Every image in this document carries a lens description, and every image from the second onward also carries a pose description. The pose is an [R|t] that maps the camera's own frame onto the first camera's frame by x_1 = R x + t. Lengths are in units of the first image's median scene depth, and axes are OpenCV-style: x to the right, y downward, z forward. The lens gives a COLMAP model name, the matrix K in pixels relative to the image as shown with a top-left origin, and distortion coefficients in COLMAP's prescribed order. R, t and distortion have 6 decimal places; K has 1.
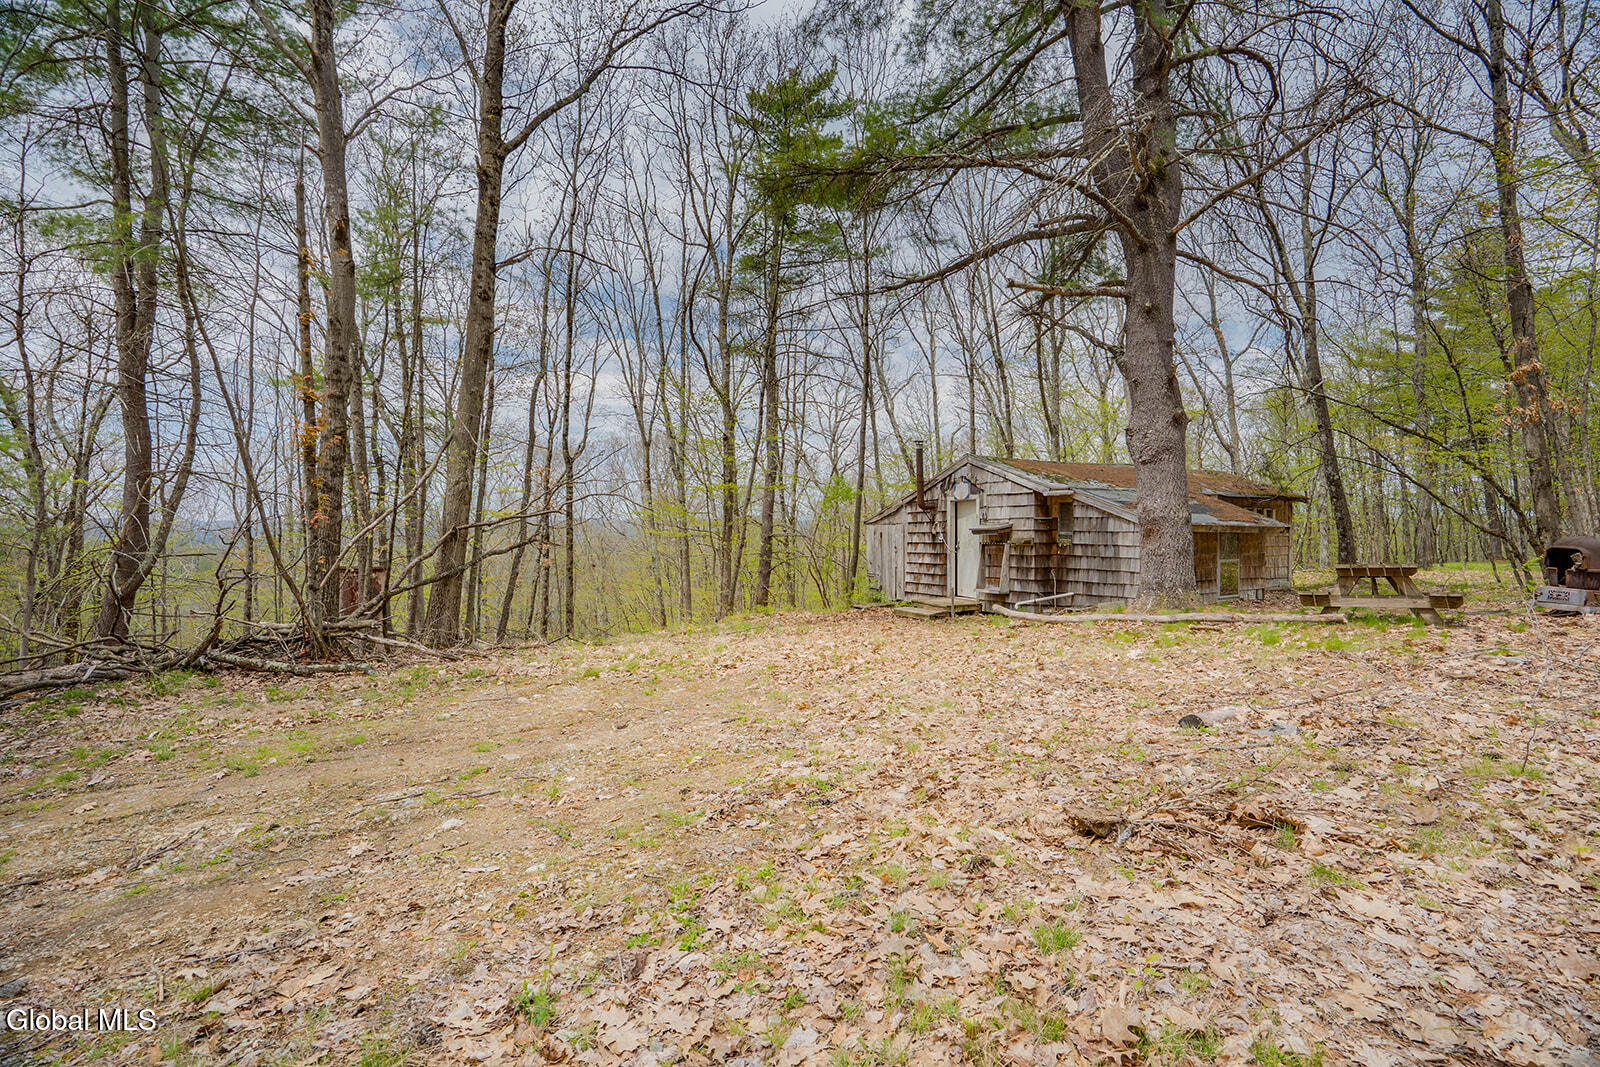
lens RADIAL K [[739.6, 0, 799.6], [0, 739.6, 537.0], [0, 0, 1]] dist [-0.020565, 0.000401]
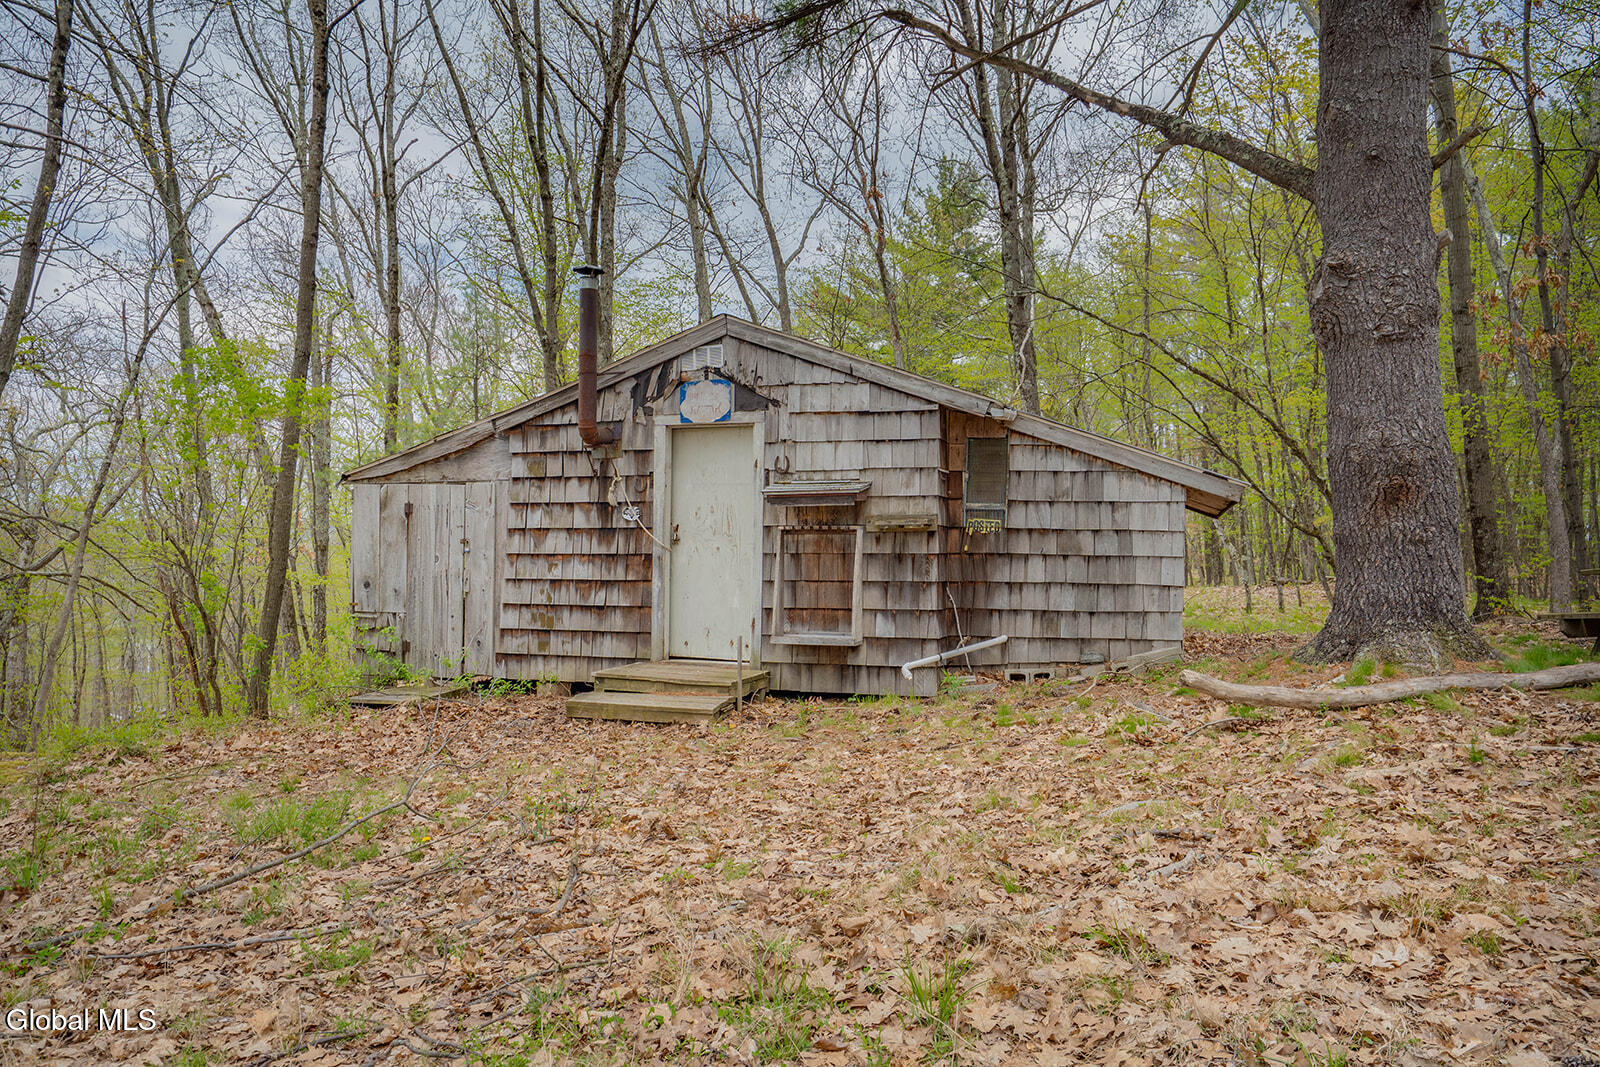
lens RADIAL K [[1183.7, 0, 800.4], [0, 1183.7, 533.0], [0, 0, 1]] dist [0.000761, -0.000049]
pose [[0.726245, 0.016694, 0.687233, -0.199935], [-0.005974, 0.999821, -0.017974, 0.022795], [-0.687410, 0.008948, 0.726215, 0.487484]]
